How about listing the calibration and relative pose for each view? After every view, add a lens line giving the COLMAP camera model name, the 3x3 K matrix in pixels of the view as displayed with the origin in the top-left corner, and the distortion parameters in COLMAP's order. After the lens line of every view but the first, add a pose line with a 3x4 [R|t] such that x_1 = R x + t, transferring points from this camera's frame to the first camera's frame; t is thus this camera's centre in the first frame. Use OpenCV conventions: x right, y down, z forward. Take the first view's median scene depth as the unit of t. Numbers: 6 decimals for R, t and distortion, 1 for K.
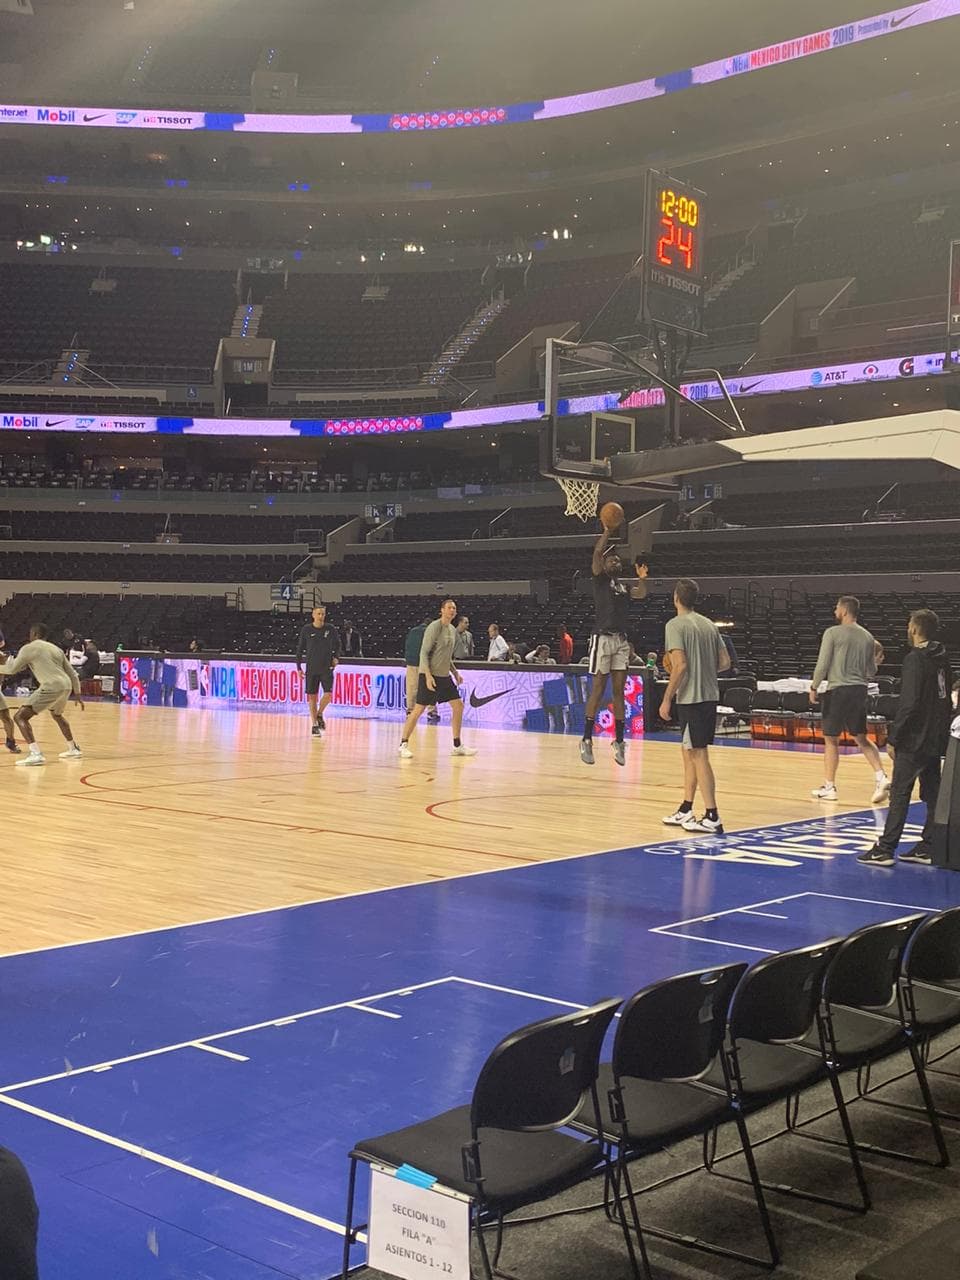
lens RADIAL K [[1494.0, 0, 480.0], [0, 1494.0, 640.0], [0, 0, 1]] dist [0.209324, -0.579115]
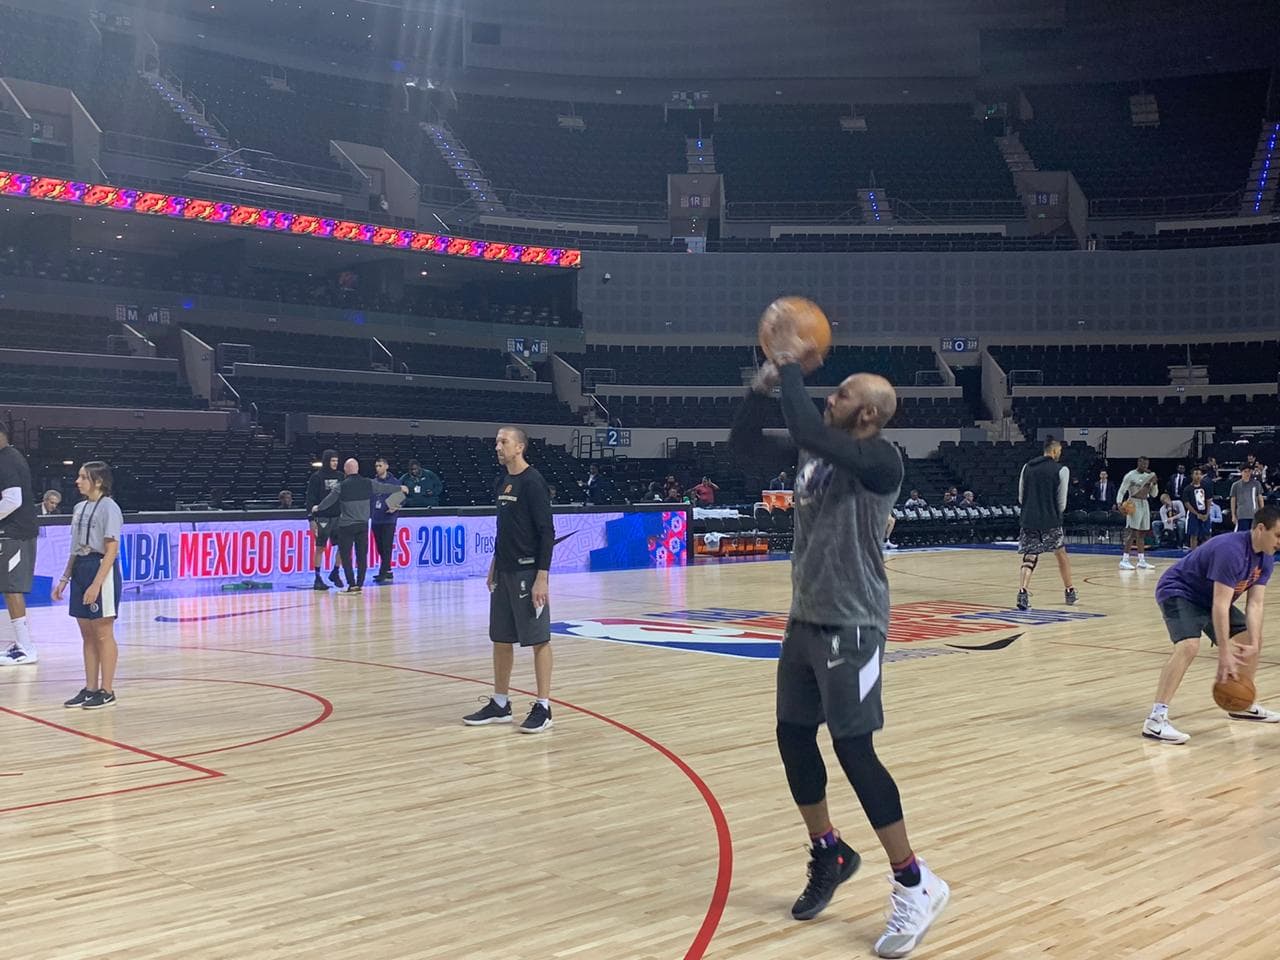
lens RADIAL K [[1499.0, 0, 624.3], [0, 1499.0, 464.3], [0, 0, 1]] dist [0.230646, -0.685050]
pose [[0.055796, -0.006125, 0.998423, -0.836214], [0.003025, 0.999978, 0.005965, -0.015962], [-0.998438, 0.002687, 0.055814, 0.763477]]
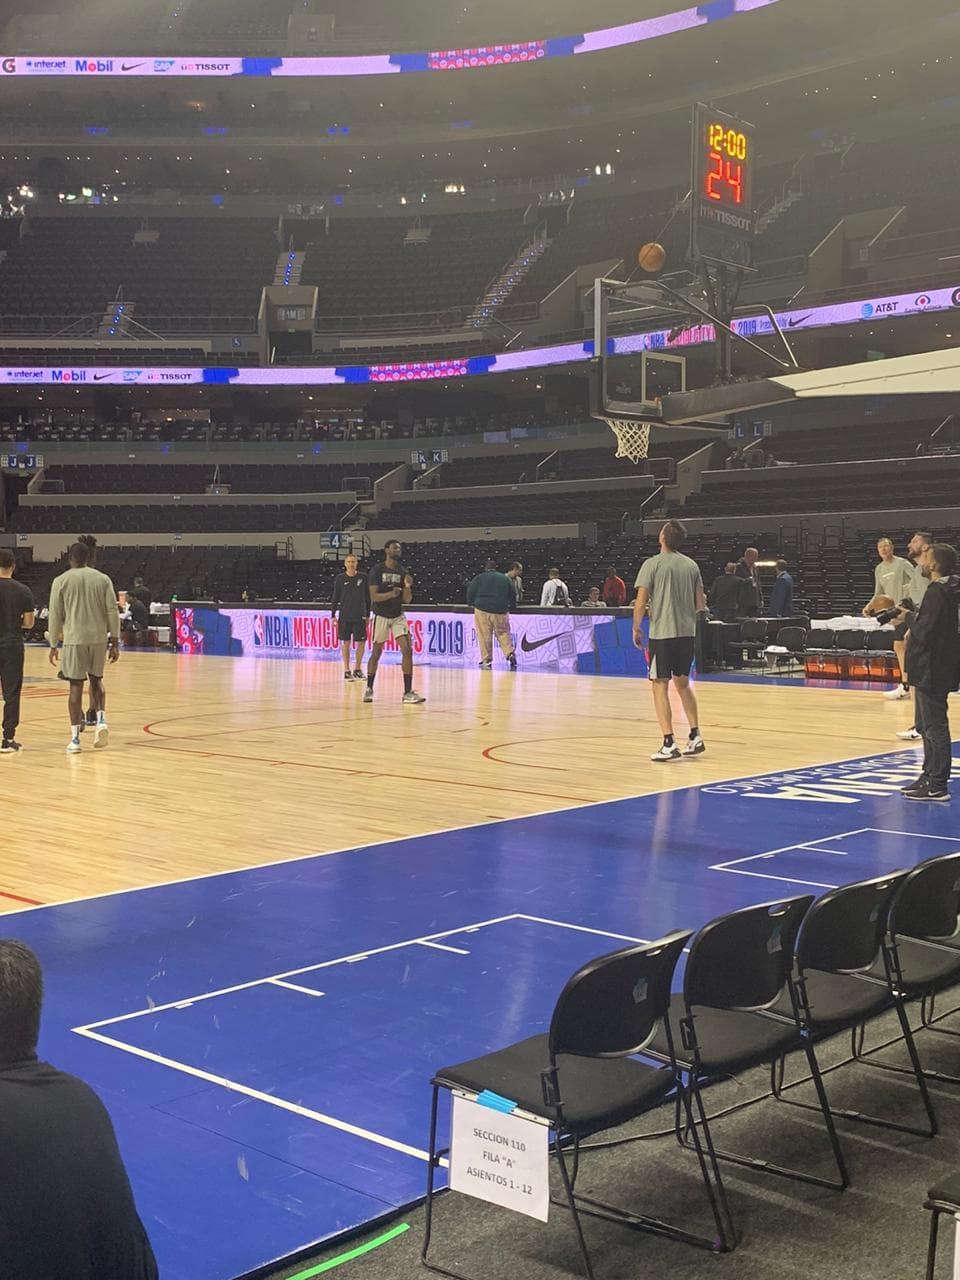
lens RADIAL K [[1492.9, 0, 476.2], [0, 1492.9, 639.0], [0, 0, 1]] dist [0.218310, -0.621174]
pose [[0.999208, -0.018749, -0.035095, -0.001609], [0.020006, 0.999158, 0.035813, 0.000000], [0.034394, -0.036487, 0.998742, -0.002598]]
